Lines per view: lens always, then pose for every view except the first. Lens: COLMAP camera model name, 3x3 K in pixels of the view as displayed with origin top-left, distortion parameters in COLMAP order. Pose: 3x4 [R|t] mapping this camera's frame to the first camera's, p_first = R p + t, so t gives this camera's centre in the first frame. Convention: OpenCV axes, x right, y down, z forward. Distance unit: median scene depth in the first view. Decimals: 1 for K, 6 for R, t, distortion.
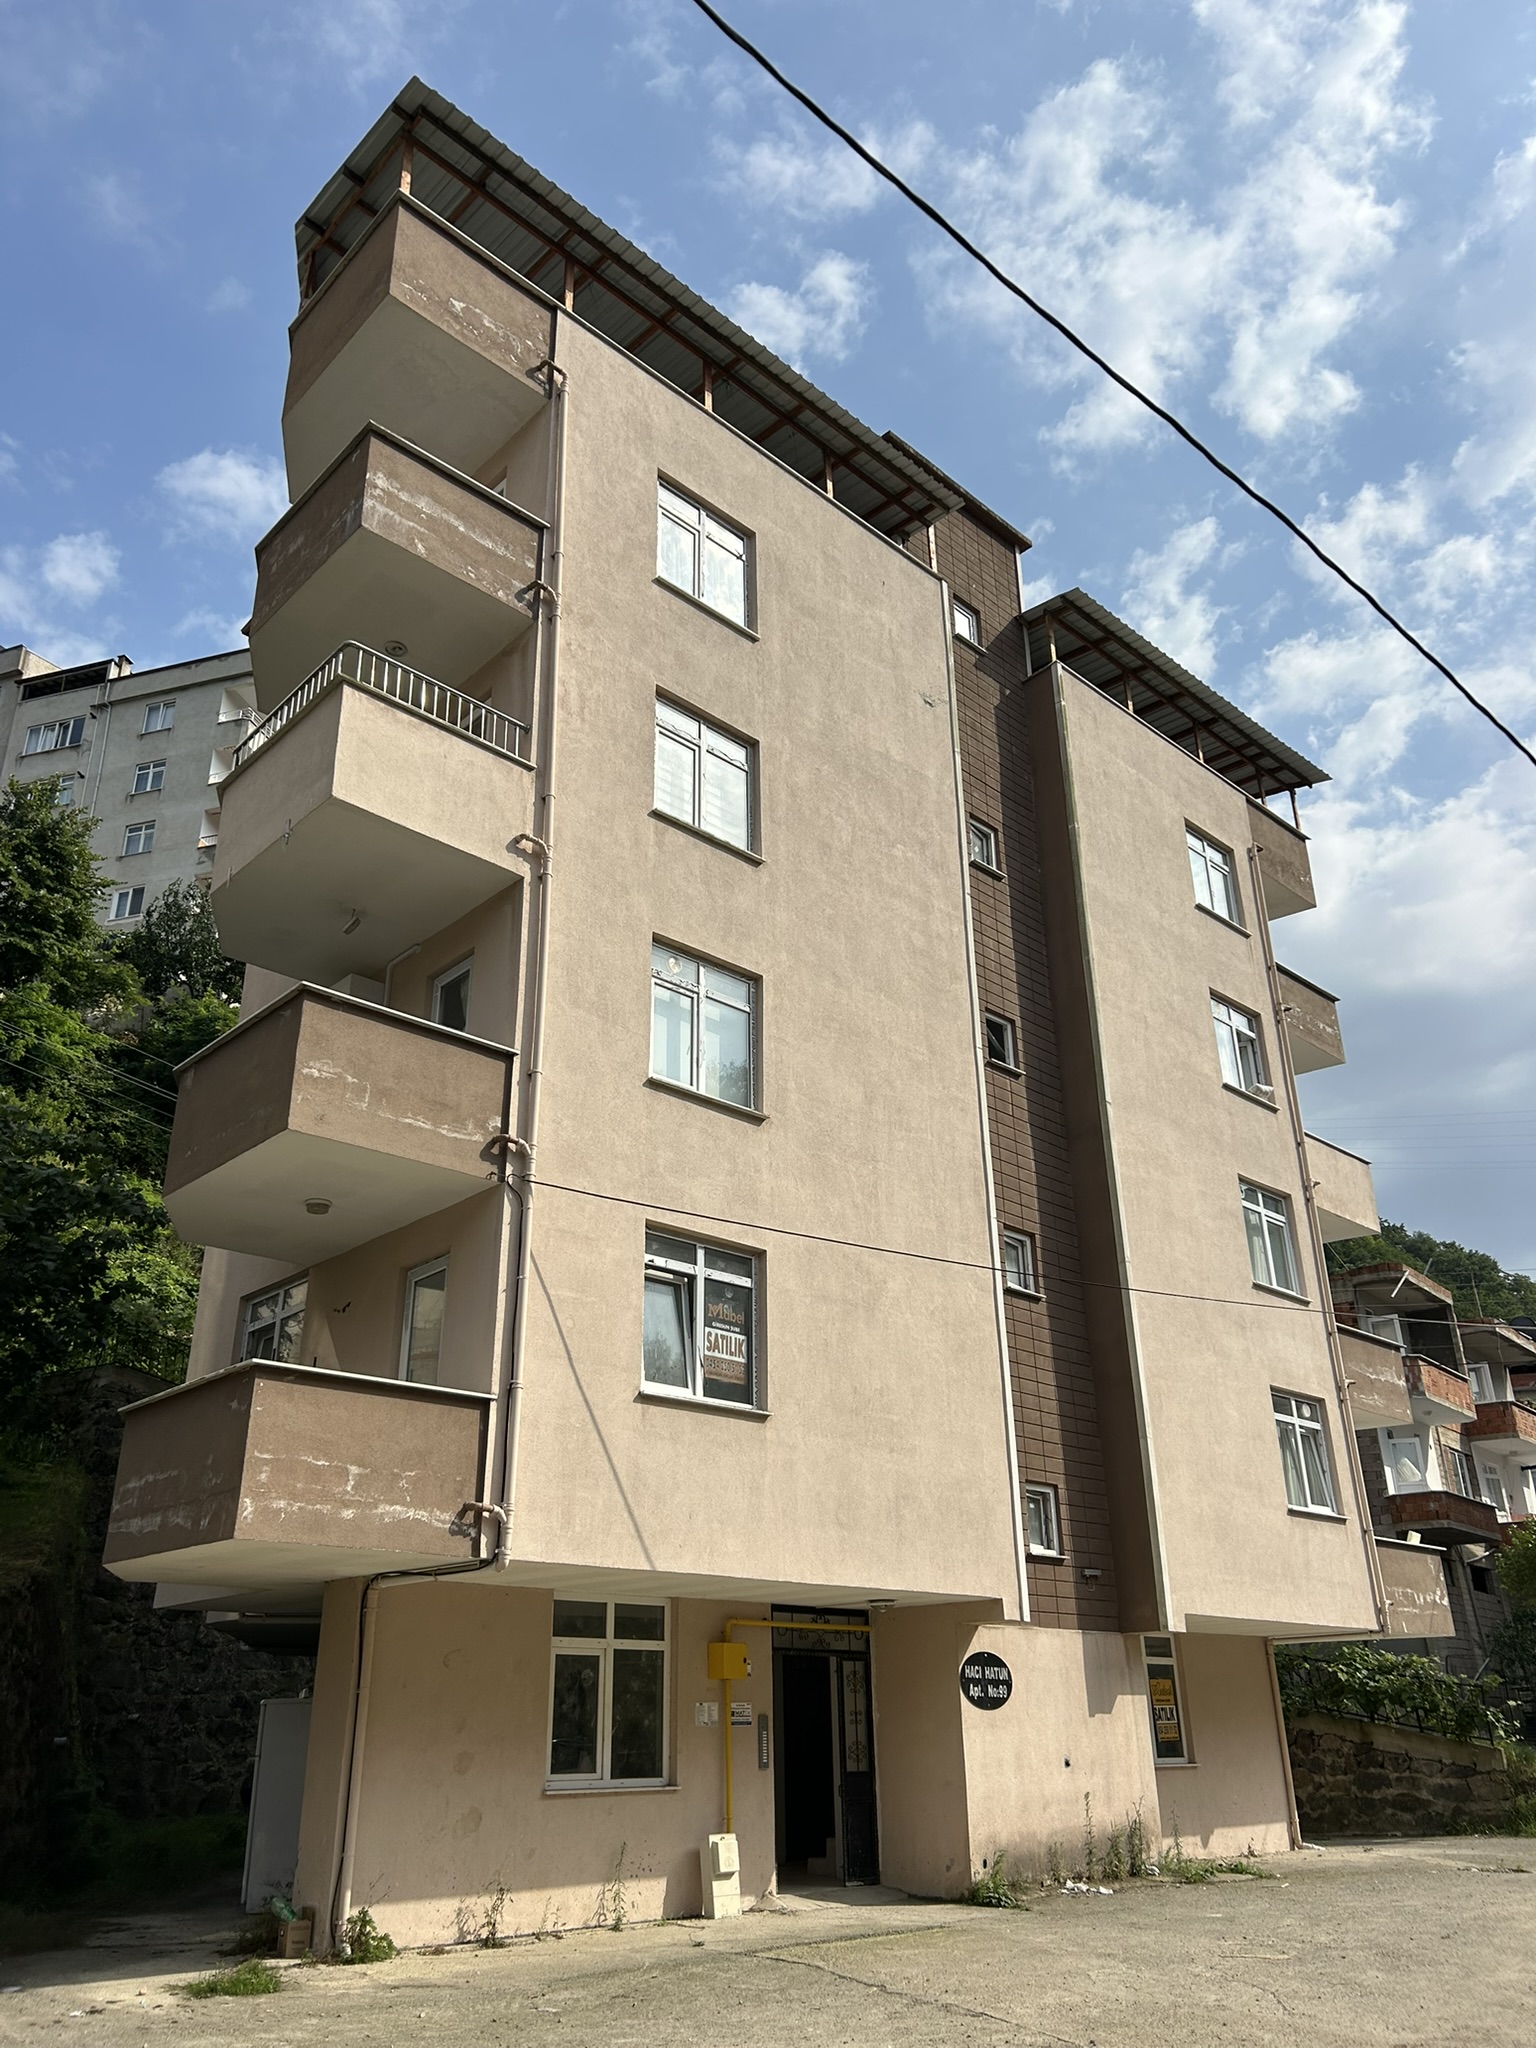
lens RADIAL K [[1525.5, 0, 768.0], [0, 1525.5, 1024.0], [0, 0, 1]] dist [0.006566, -0.001610]
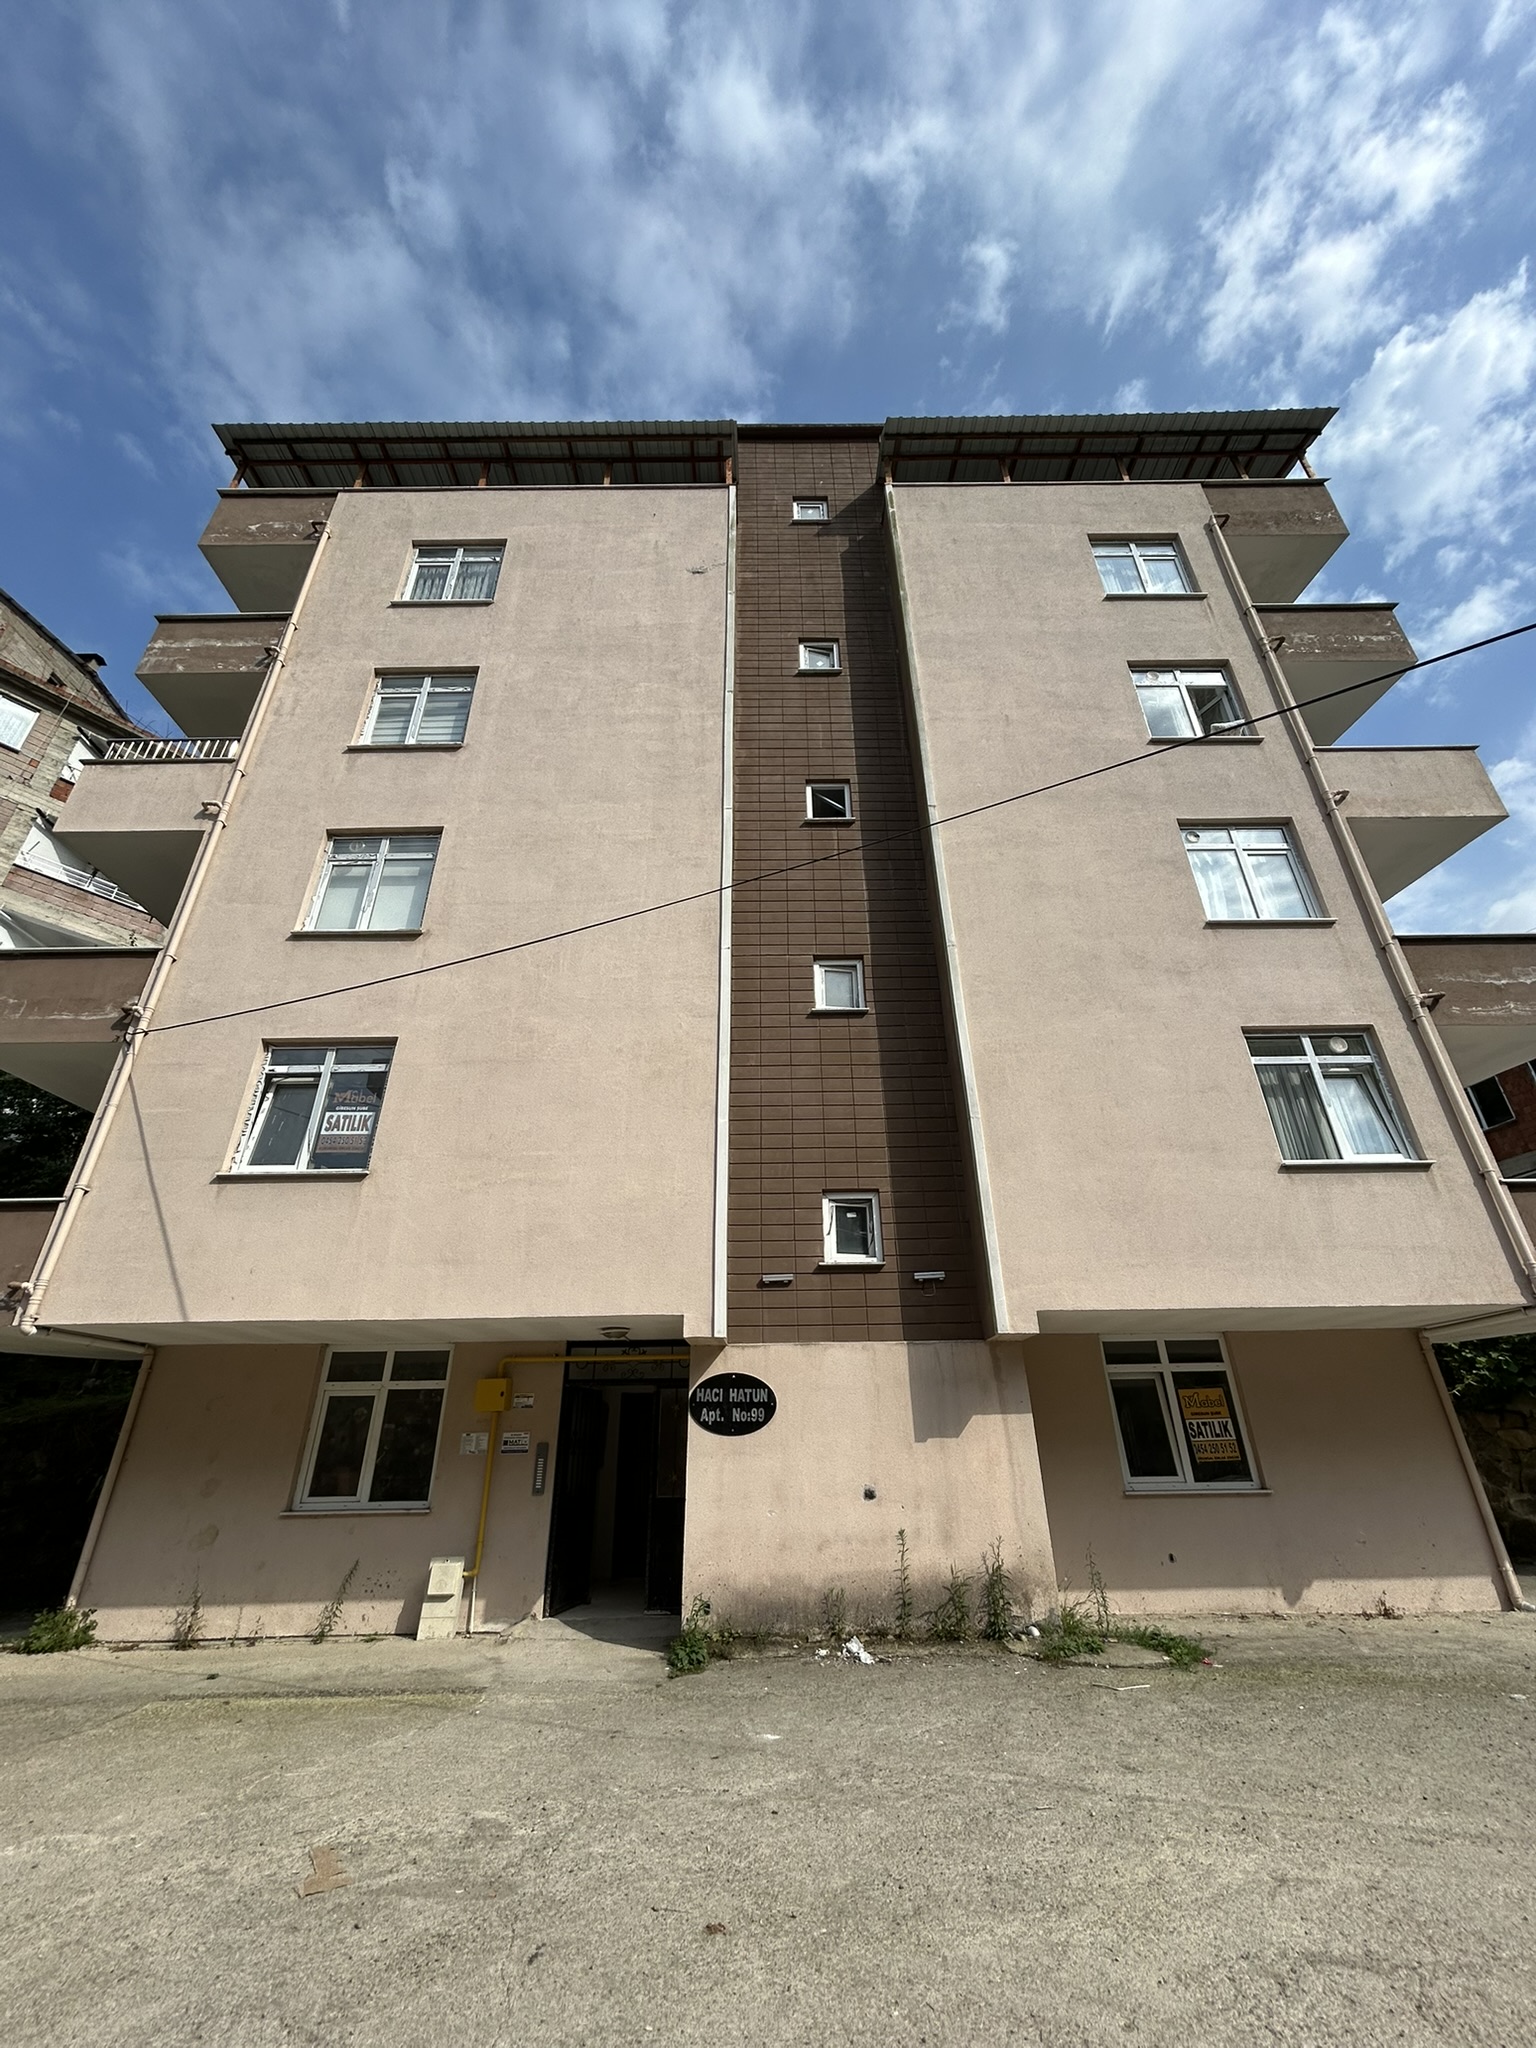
lens RADIAL K [[824.4, 0, 768.0], [0, 824.4, 1024.0], [0, 0, 1]] dist [-0.002485, -0.000183]
pose [[0.727337, -0.312366, -0.611072, 0.580375], [0.298895, 0.945708, -0.127660, 0.300740], [0.617772, -0.089794, 0.781213, 0.685457]]
